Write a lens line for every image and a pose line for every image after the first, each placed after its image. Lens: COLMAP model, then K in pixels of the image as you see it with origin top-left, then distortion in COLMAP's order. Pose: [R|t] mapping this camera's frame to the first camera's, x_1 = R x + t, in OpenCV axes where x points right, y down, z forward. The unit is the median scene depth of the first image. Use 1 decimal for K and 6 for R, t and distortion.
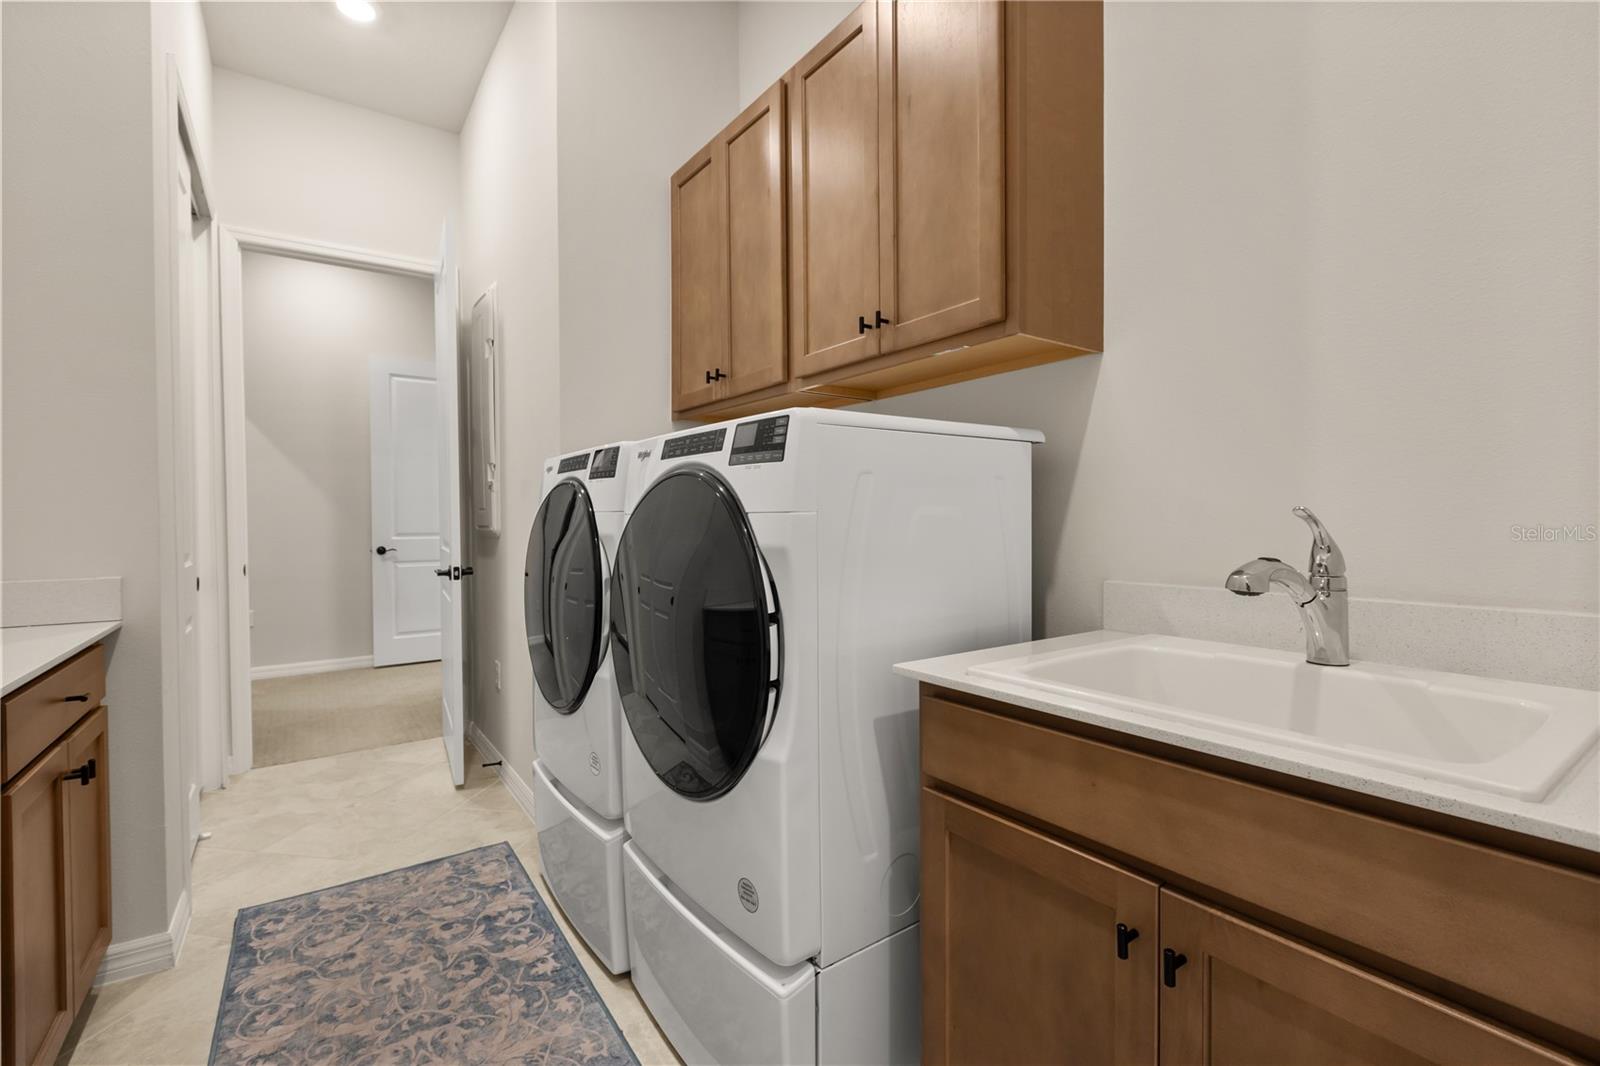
lens RADIAL K [[704.7, 0, 783.8], [0, 704.7, 529.0], [0, 0, 1]] dist [-0.001998, -0.002953]
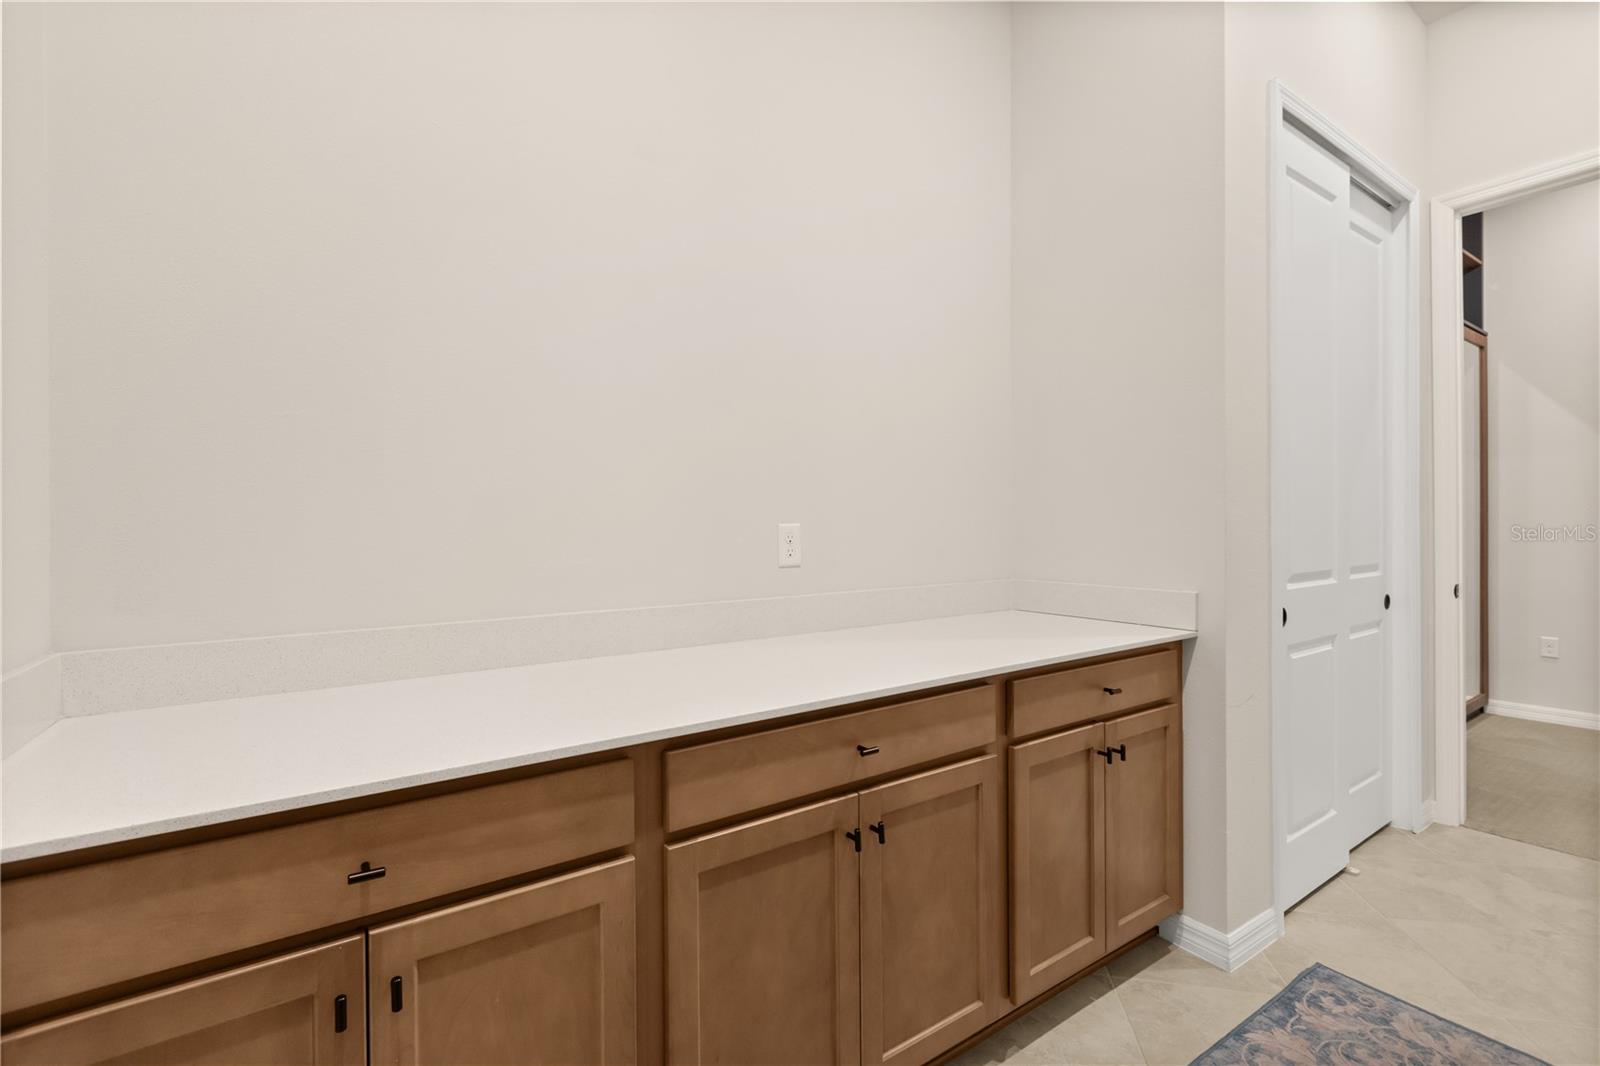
lens RADIAL K [[704.7, 0, 792.6], [0, 704.7, 522.1], [0, 0, 1]] dist [-0.001998, -0.002953]
pose [[-0.013271, 0.008120, -0.999879, 0.150536], [-0.010222, 0.999914, 0.008256, -0.037278], [0.999860, 0.010330, -0.013187, 0.316741]]
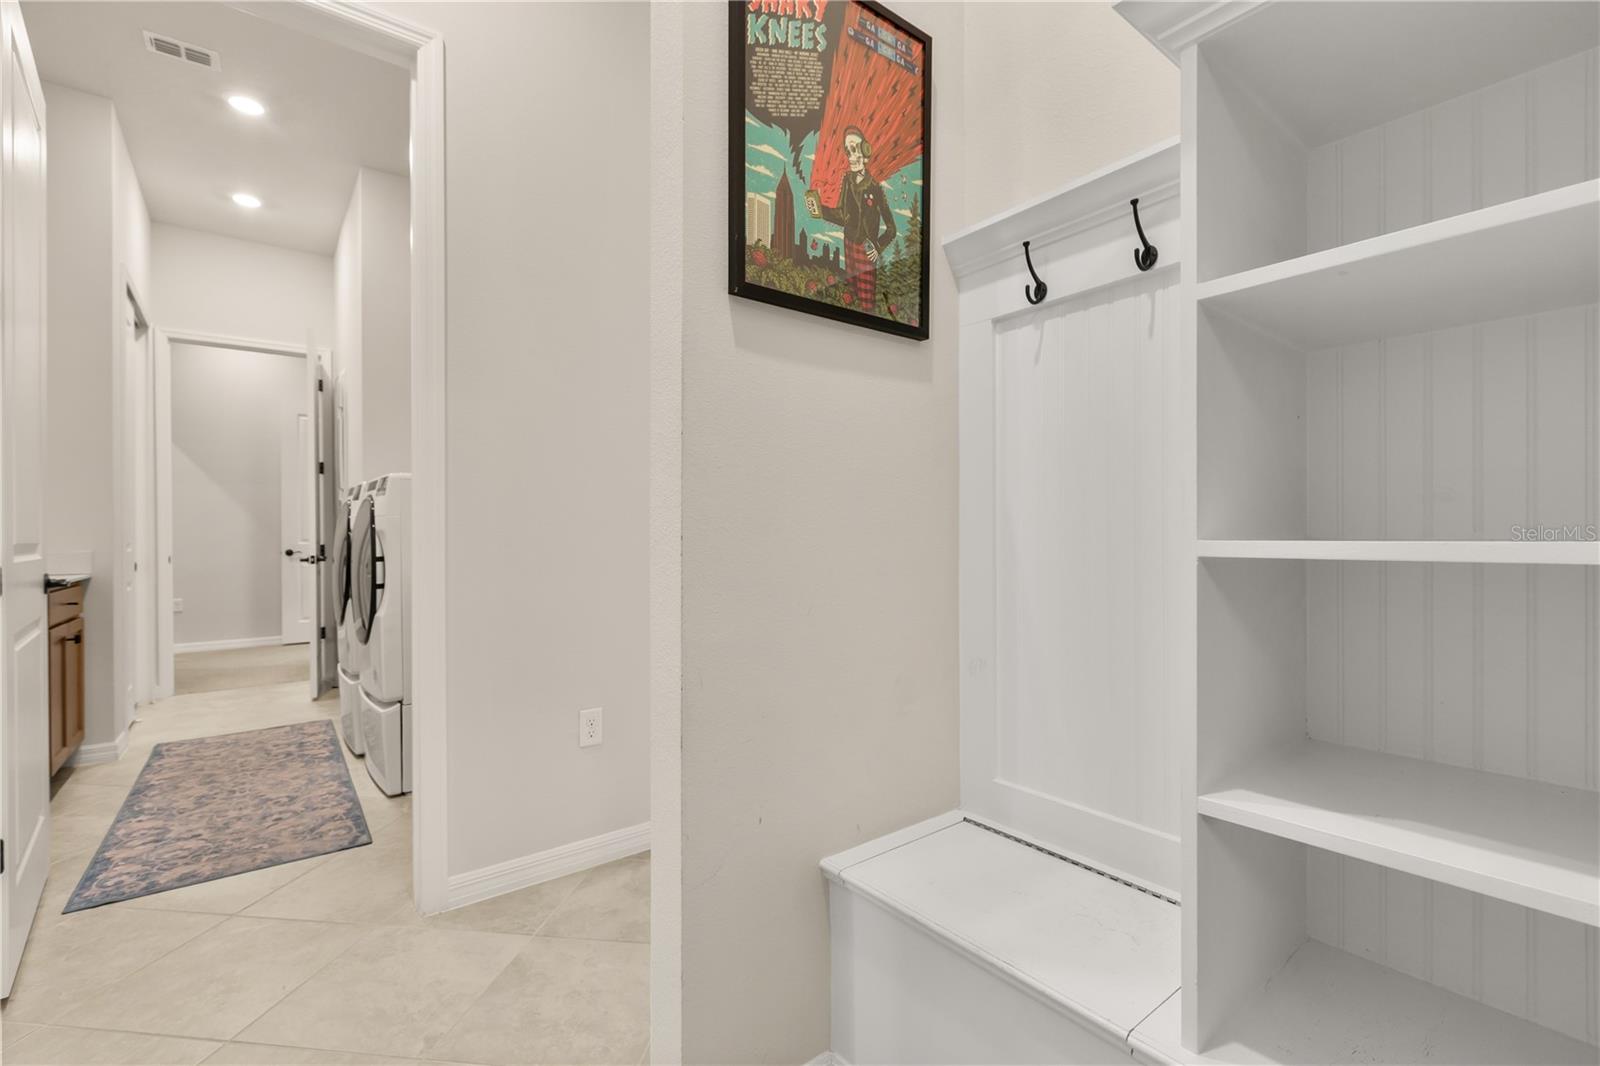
lens RADIAL K [[704.7, 0, 807.6], [0, 704.7, 536.1], [0, 0, 1]] dist [-0.001998, -0.002953]
pose [[0.997803, 0.003158, 0.066169, 0.731941], [-0.002235, 0.999899, -0.014023, 0.043194], [-0.066207, 0.013844, 0.997710, -0.866969]]
